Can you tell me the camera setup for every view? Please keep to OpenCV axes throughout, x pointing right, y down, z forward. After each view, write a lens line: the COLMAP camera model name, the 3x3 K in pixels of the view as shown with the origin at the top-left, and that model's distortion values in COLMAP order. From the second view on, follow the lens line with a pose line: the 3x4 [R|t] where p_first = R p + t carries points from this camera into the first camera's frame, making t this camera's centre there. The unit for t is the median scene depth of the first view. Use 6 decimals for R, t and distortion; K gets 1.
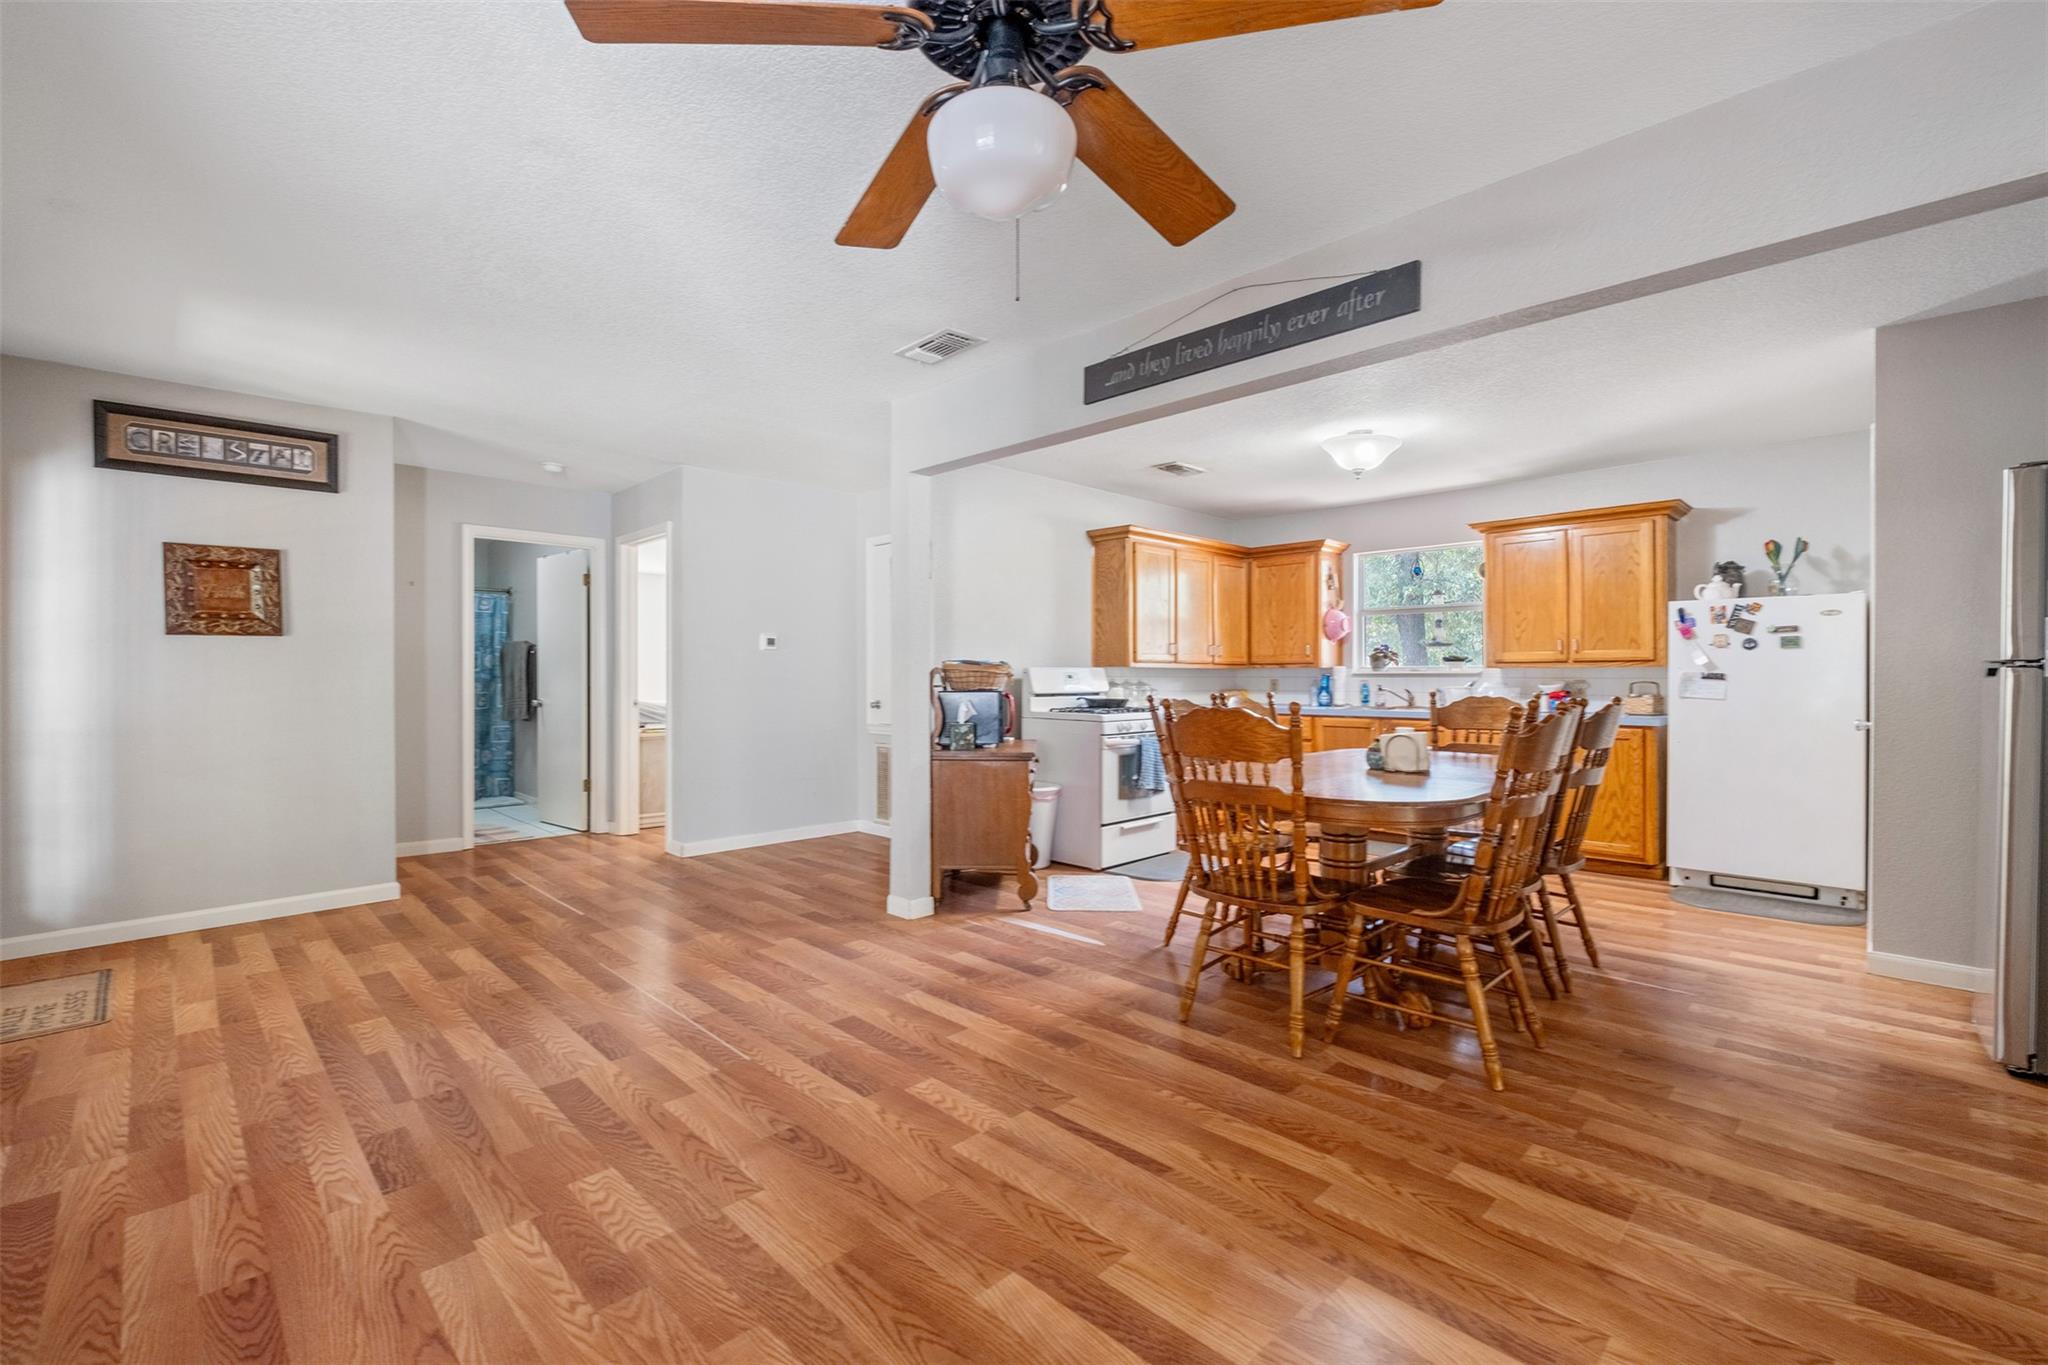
lens RADIAL K [[884.7, 0, 1024.0], [0, 884.7, 682.5], [0, 0, 1]] dist [-0.001985, -0.001400]
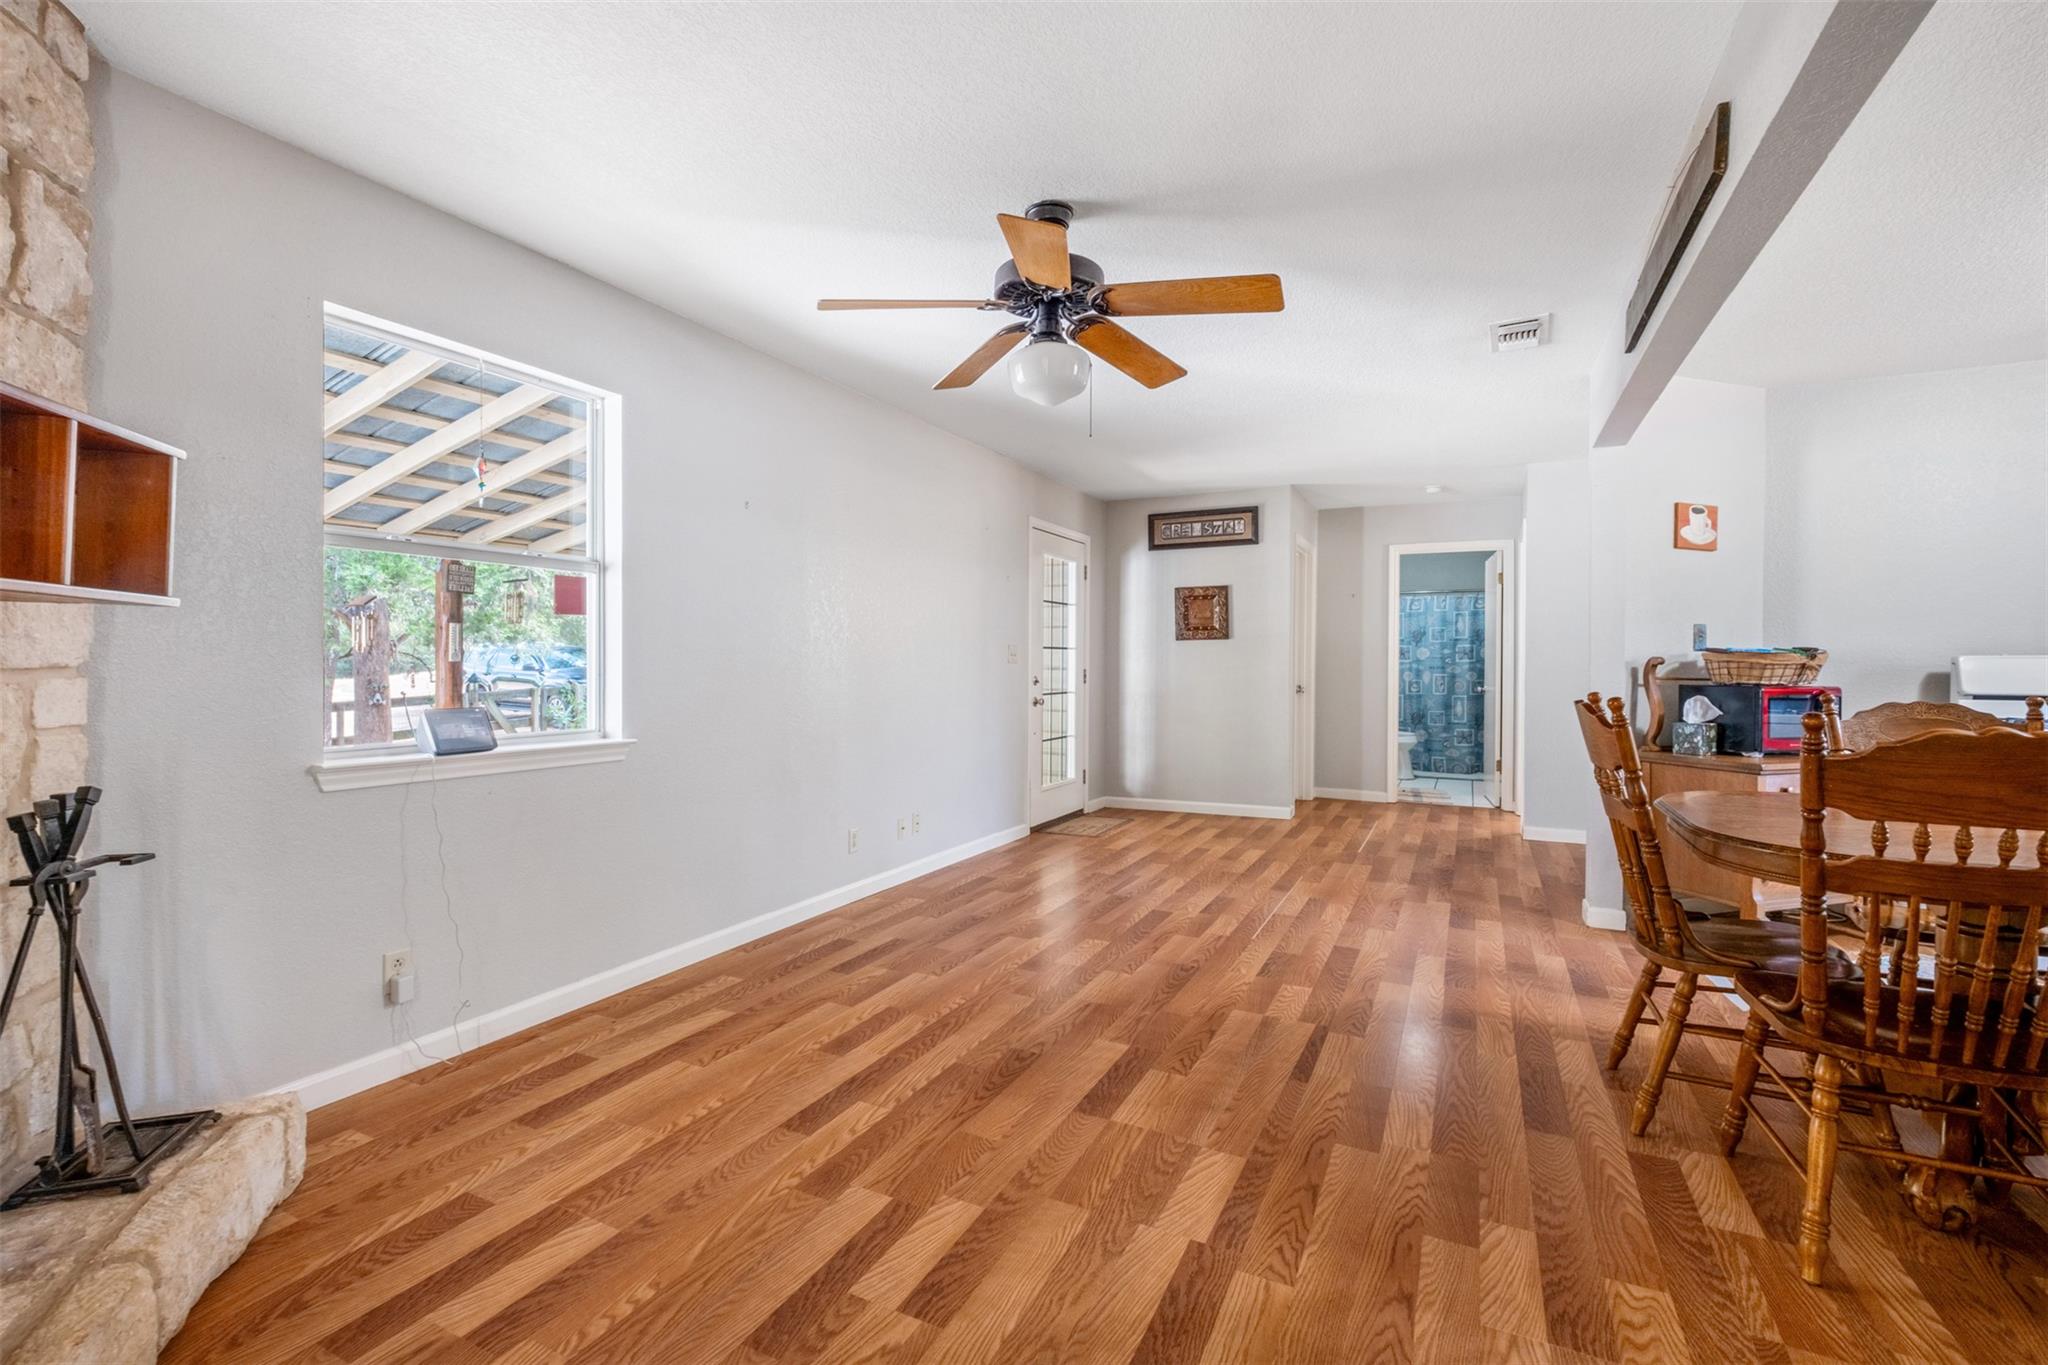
lens RADIAL K [[884.7, 0, 1024.0], [0, 884.7, 682.5], [0, 0, 1]] dist [-0.001985, -0.001400]
pose [[0.333133, 0.021211, -0.942641, 0.648416], [-0.014812, 0.999741, 0.017261, 0.003395], [0.942763, 0.008212, 0.333361, 0.144706]]
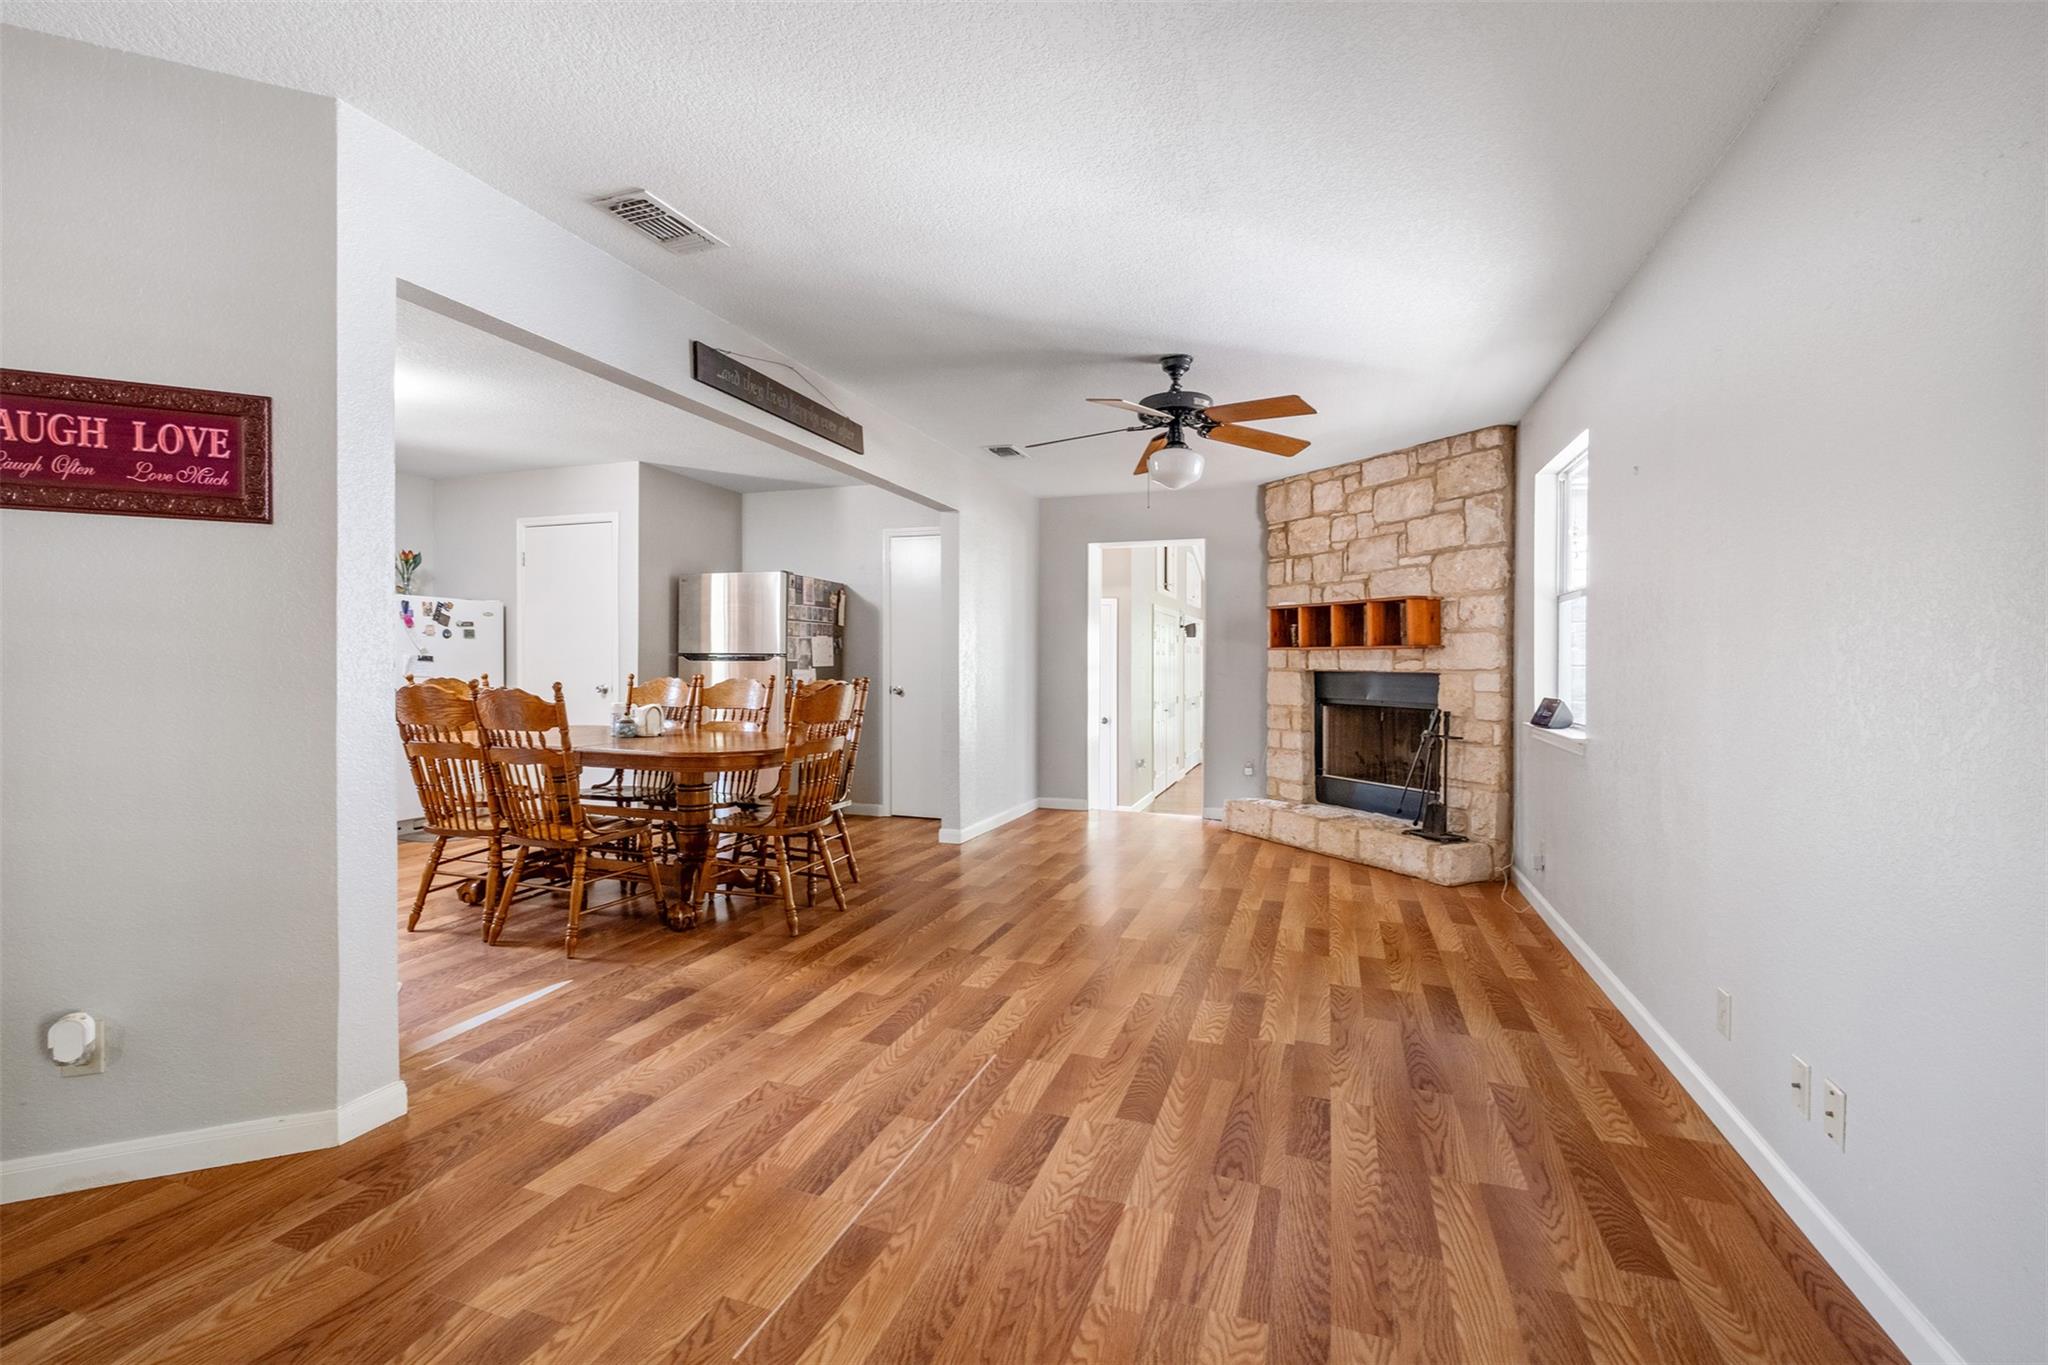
lens RADIAL K [[927.2, 0, 959.8], [0, 927.2, 672.0], [0, 0, 1]] dist [0.002441, -0.000130]
pose [[-0.398826, -0.015578, 0.916894, -0.917058], [0.002132, 0.999837, 0.017914, -0.012993], [-0.917024, 0.009100, -0.398728, 1.073805]]
